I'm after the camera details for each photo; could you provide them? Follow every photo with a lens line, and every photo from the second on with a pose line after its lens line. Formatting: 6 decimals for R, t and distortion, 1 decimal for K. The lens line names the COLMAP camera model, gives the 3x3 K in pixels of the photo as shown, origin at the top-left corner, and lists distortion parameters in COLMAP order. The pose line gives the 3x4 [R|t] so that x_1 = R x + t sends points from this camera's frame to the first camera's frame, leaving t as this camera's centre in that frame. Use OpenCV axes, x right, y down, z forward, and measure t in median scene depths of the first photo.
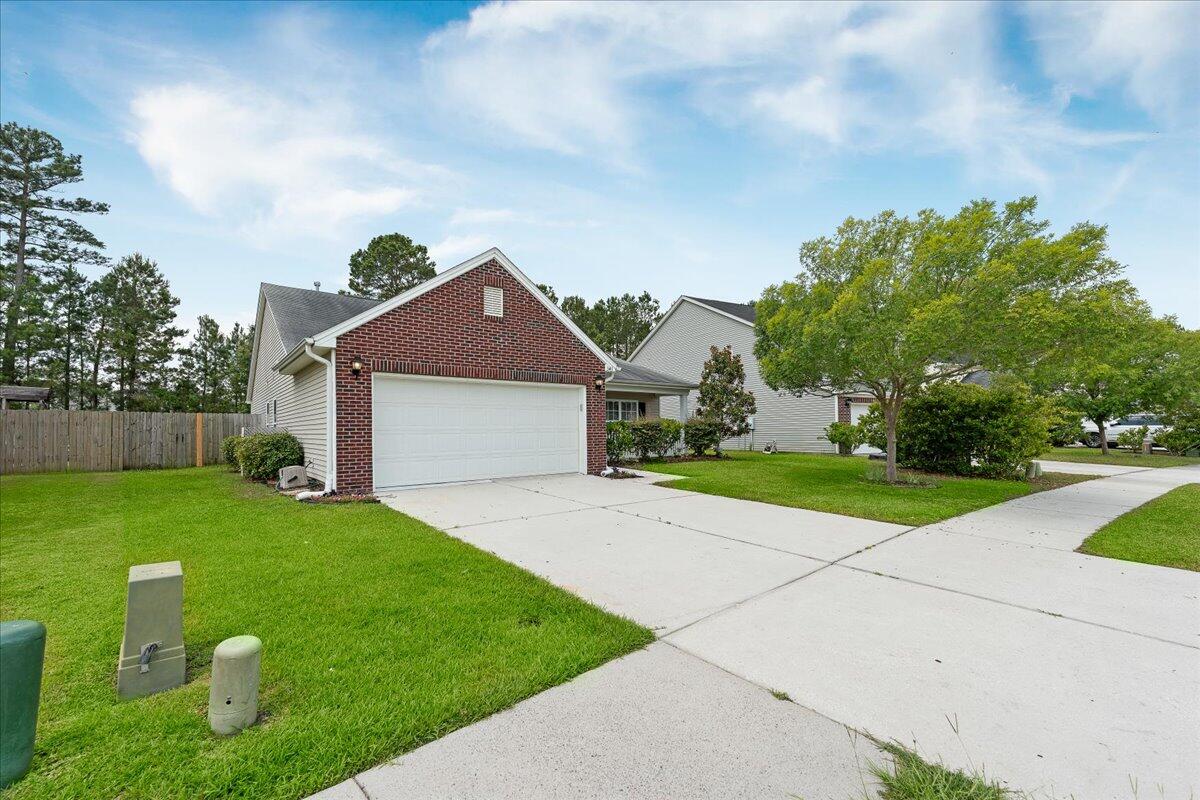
lens RADIAL K [[485.6, 0, 590.7], [0, 485.6, 411.1], [0, 0, 1]] dist [0.001027, 0.000054]
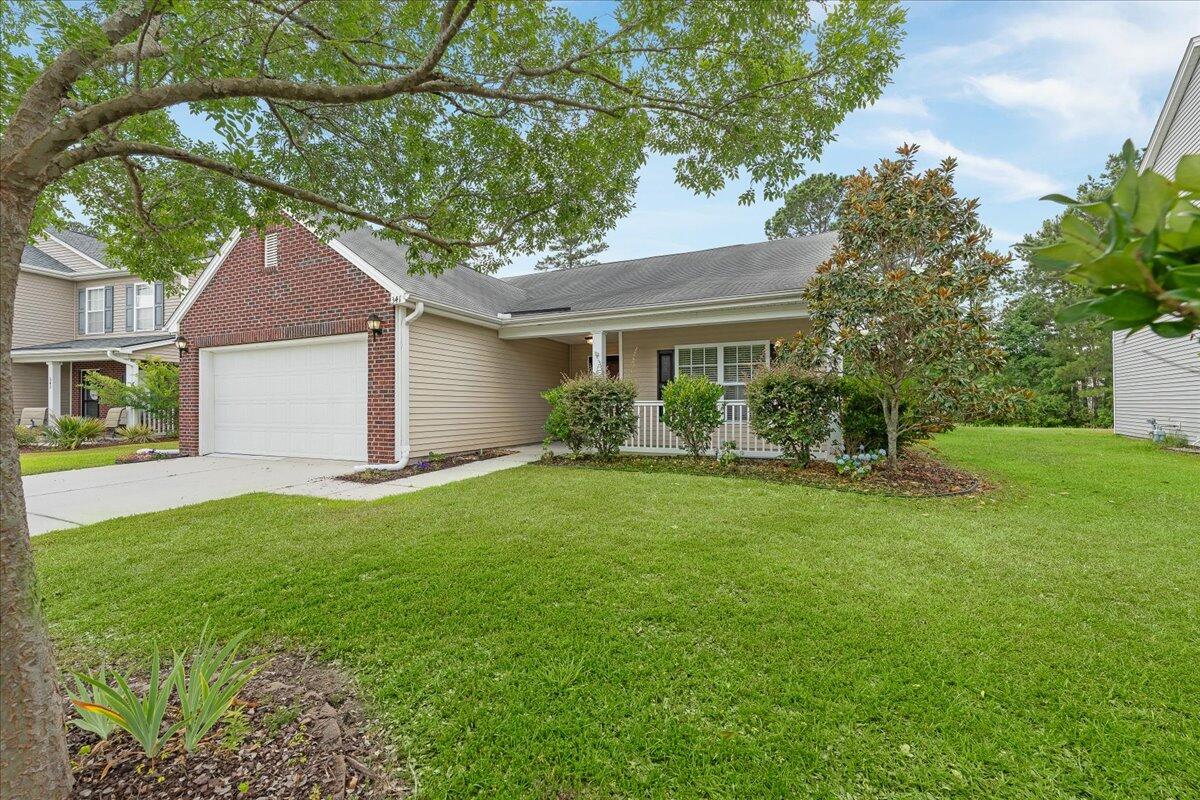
lens RADIAL K [[485.6, 0, 590.7], [0, 485.6, 411.1], [0, 0, 1]] dist [0.001027, 0.000054]
pose [[0.455597, 0.018939, -0.889985, 0.486800], [0.033811, 0.998684, 0.038561, 0.026309], [0.889544, -0.047660, 0.454357, 0.646677]]
